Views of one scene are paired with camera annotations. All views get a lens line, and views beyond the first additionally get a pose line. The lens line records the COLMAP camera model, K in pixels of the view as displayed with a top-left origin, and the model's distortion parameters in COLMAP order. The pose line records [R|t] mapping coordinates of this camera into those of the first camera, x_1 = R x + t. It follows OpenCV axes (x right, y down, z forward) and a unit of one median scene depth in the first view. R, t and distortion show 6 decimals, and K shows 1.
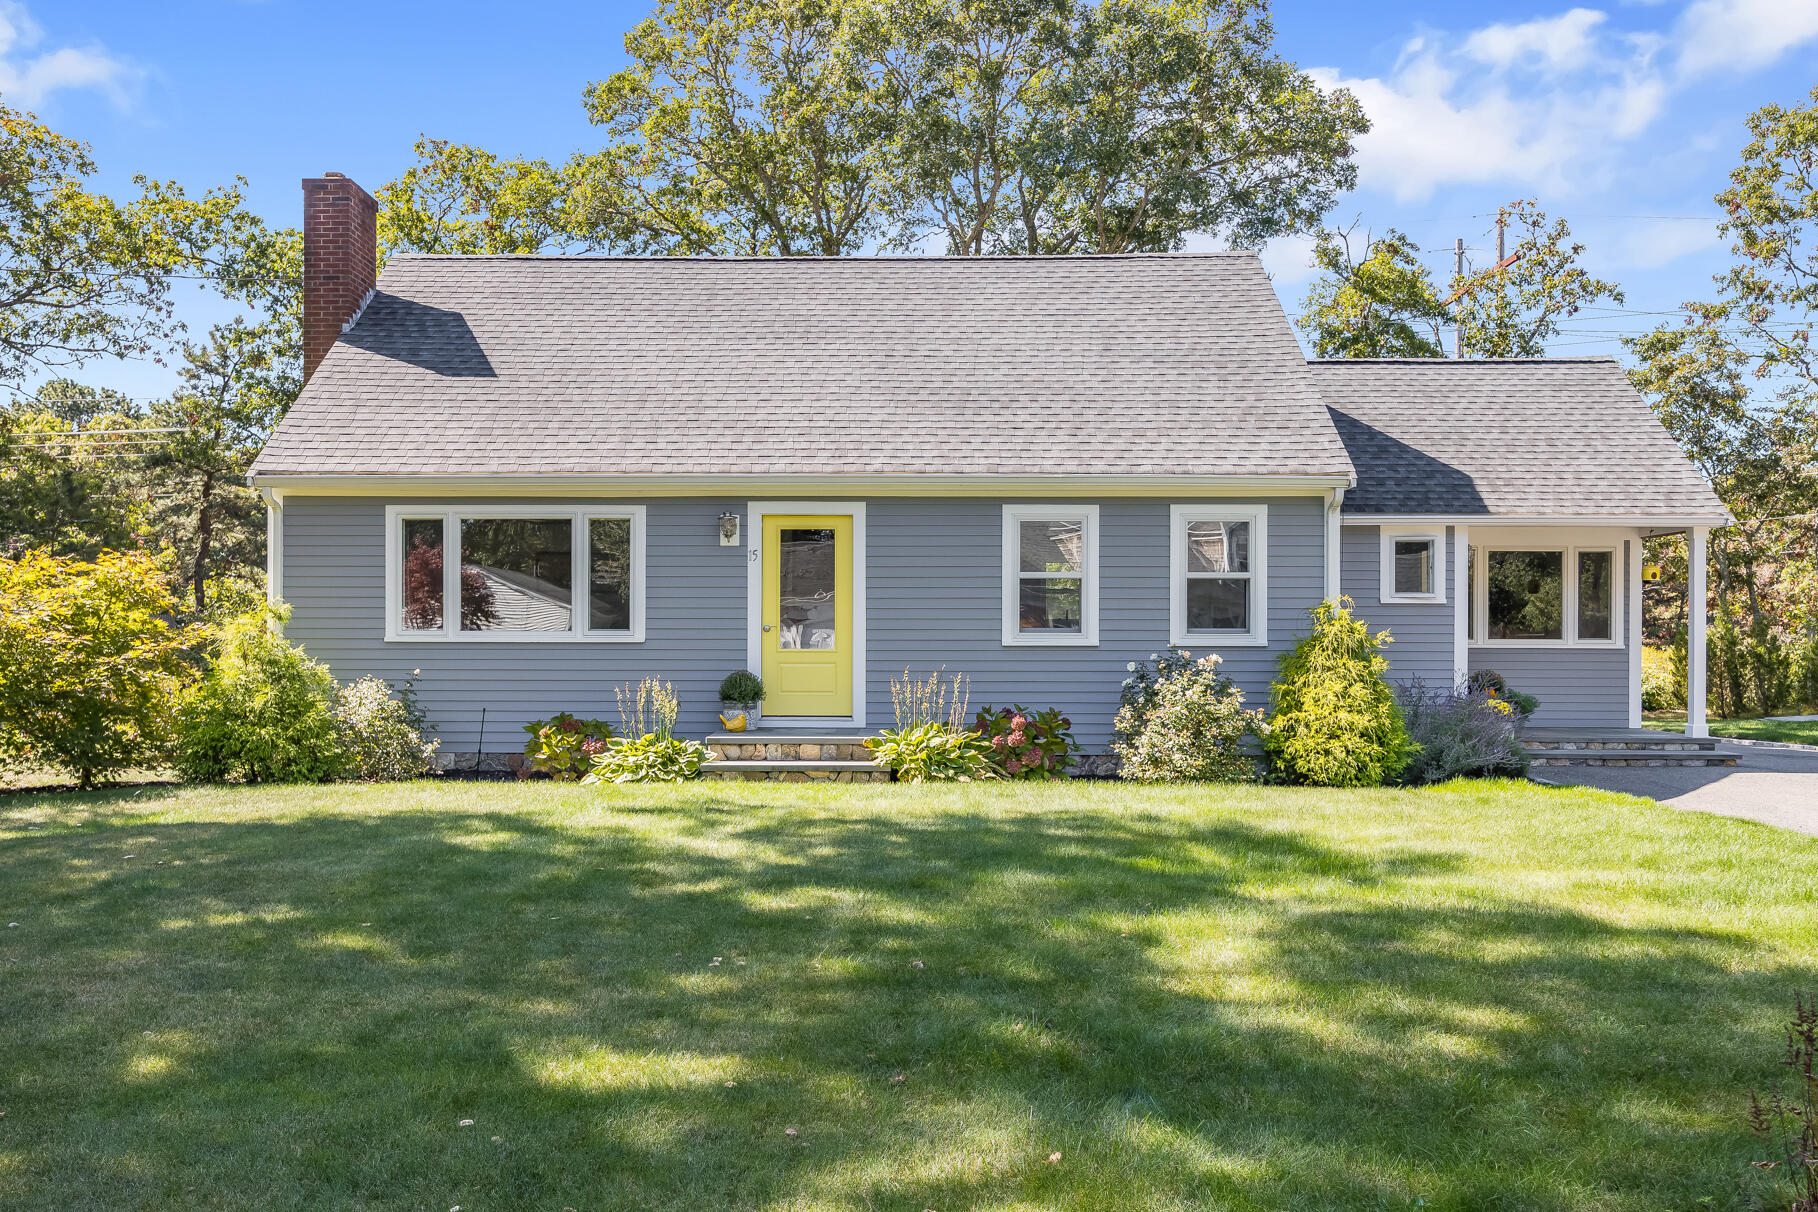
lens RADIAL K [[1511.7, 0, 909.2], [0, 1511.7, 600.8], [0, 0, 1]] dist [-0.034878, -0.000998]
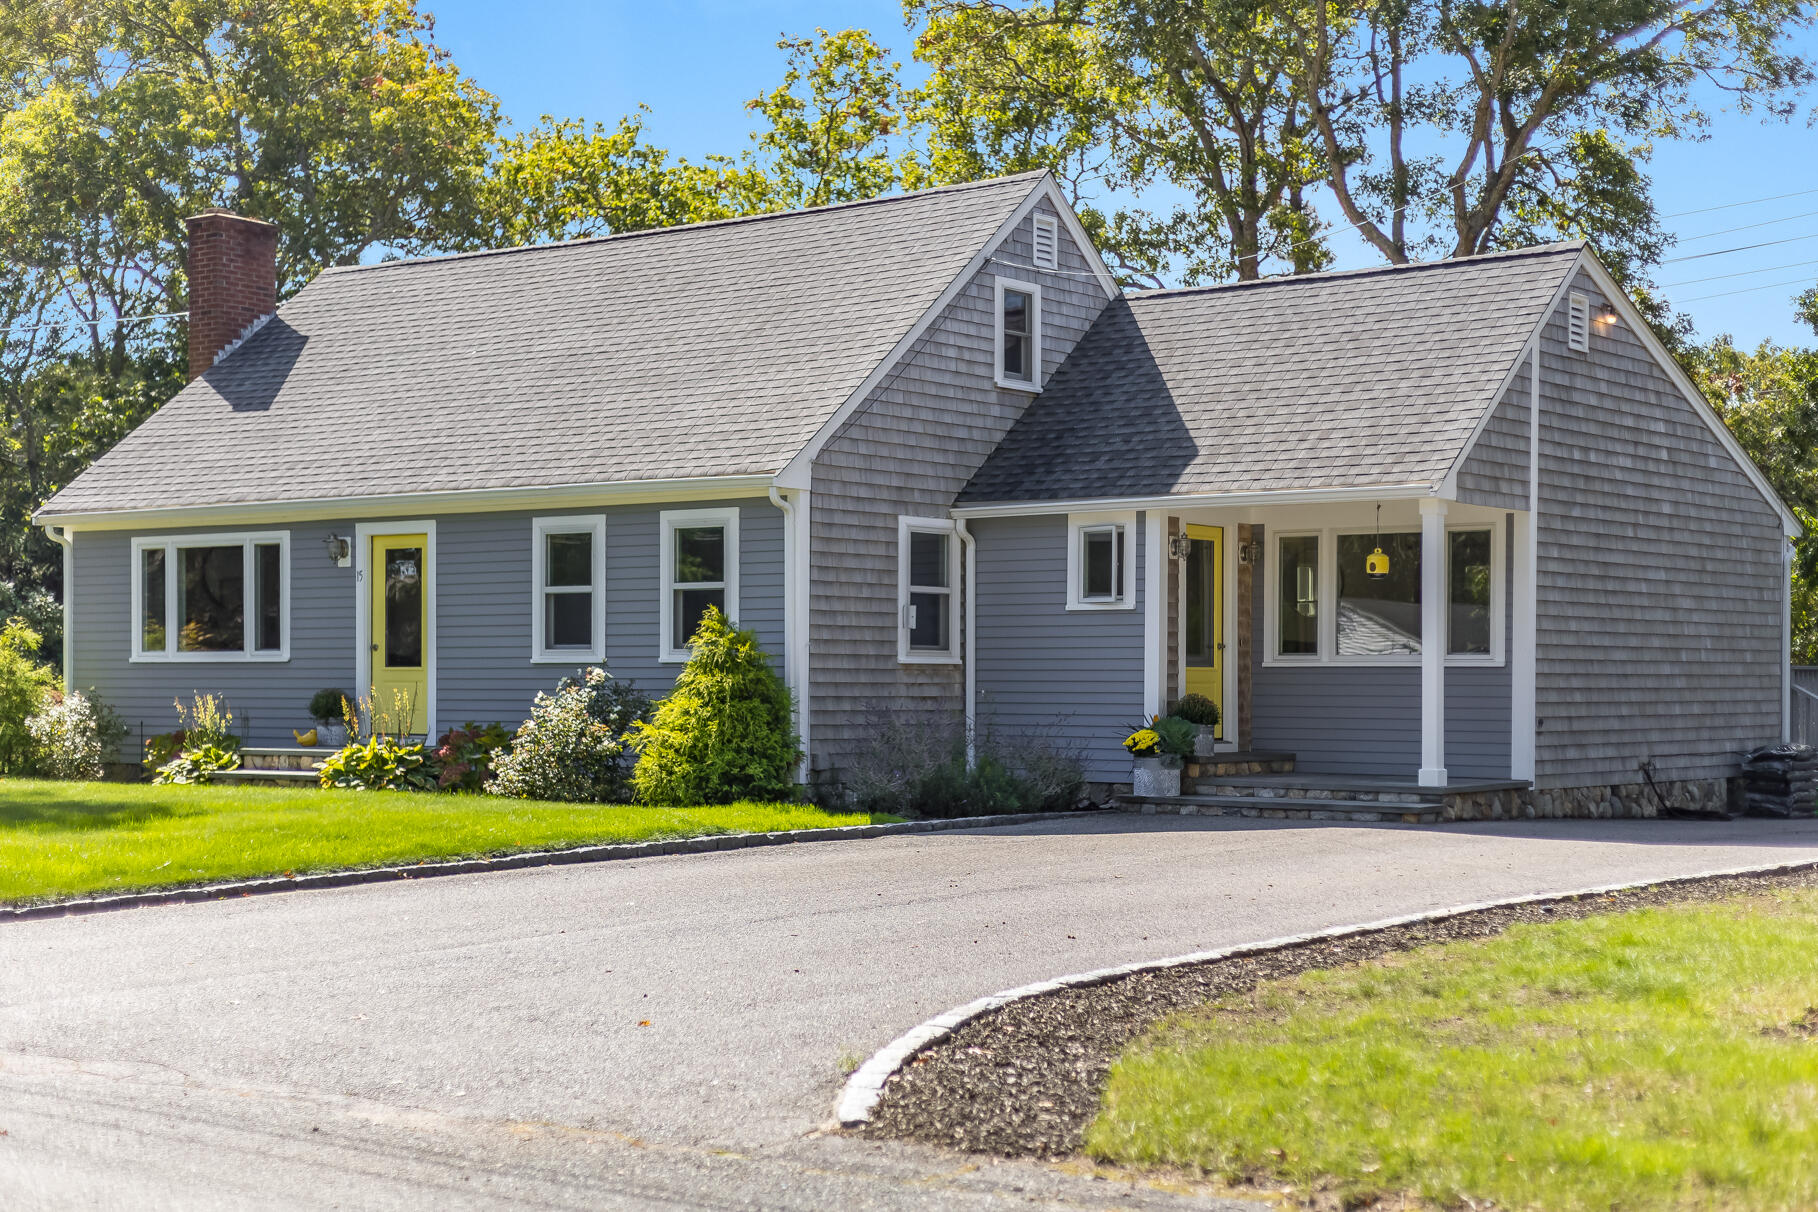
lens RADIAL K [[2659.7, 0, 909.1], [0, 2659.7, 616.3], [0, 0, 1]] dist [0.042181, 0.000000]
pose [[0.808562, -0.014884, -0.588223, 1.252189], [0.017602, 0.999844, -0.001104, 0.005865], [0.588148, -0.009462, 0.808698, -0.237497]]
